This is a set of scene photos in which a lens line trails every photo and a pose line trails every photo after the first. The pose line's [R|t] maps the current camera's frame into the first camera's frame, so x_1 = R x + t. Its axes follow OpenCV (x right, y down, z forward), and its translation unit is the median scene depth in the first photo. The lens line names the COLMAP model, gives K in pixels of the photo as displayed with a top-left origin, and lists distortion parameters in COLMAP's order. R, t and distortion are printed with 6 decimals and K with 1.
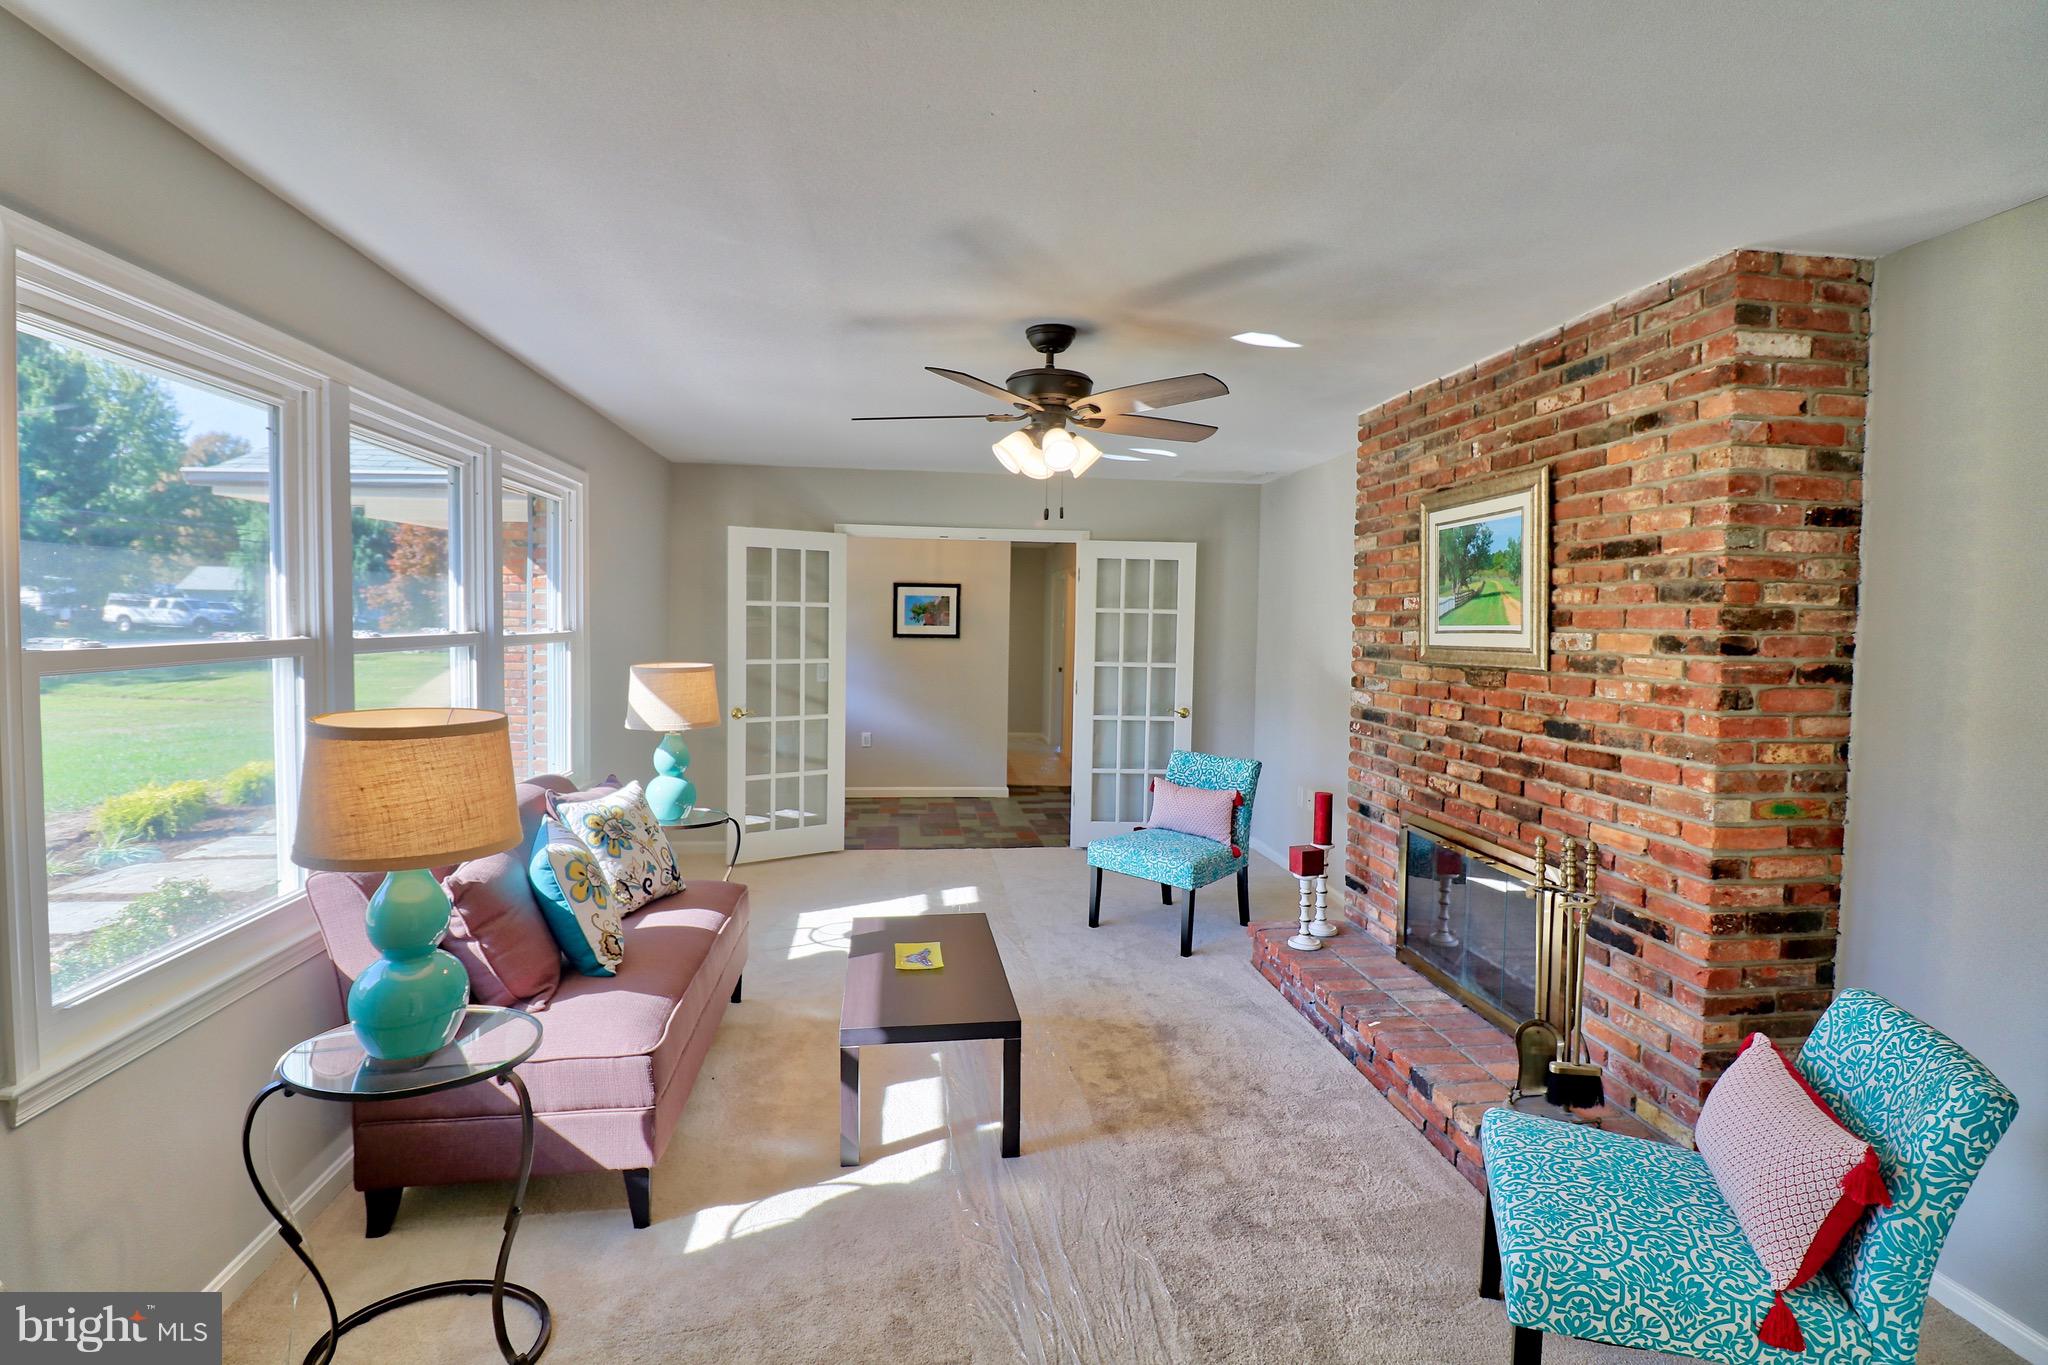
lens RADIAL K [[960.5, 0, 1016.0], [0, 960.5, 662.6], [0, 0, 1]] dist [-0.000267, -0.013568]
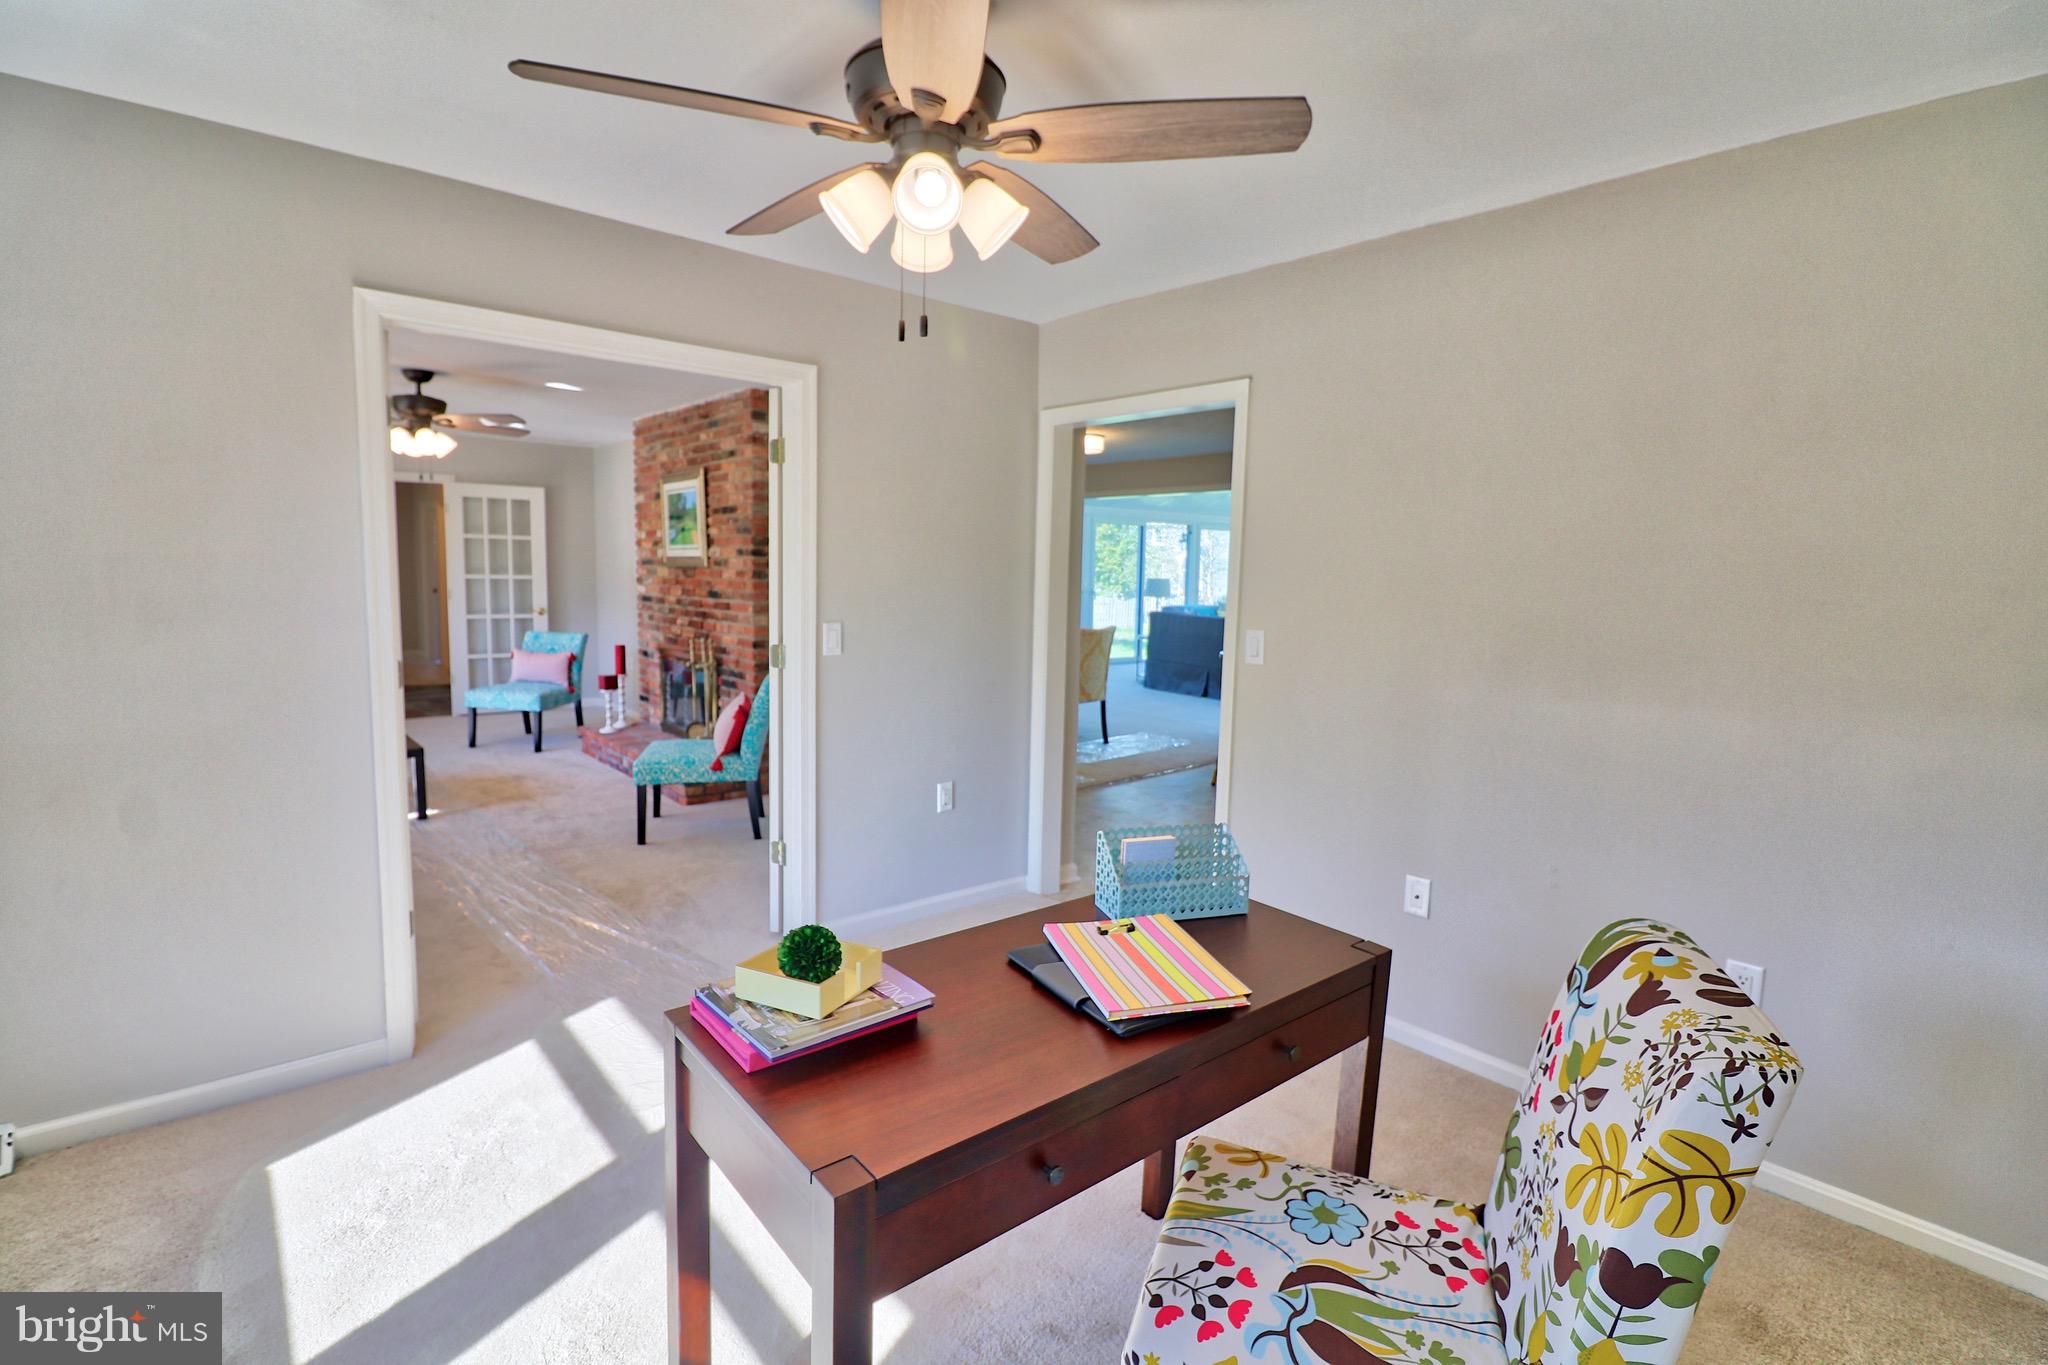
lens RADIAL K [[950.8, 0, 1016.6], [0, 950.8, 661.2], [0, 0, 1]] dist [-0.000644, -0.013814]
pose [[0.827753, -0.055771, 0.558314, -0.049776], [0.017132, 0.997096, 0.074202, 0.063856], [-0.560831, -0.051856, 0.826305, -0.976638]]
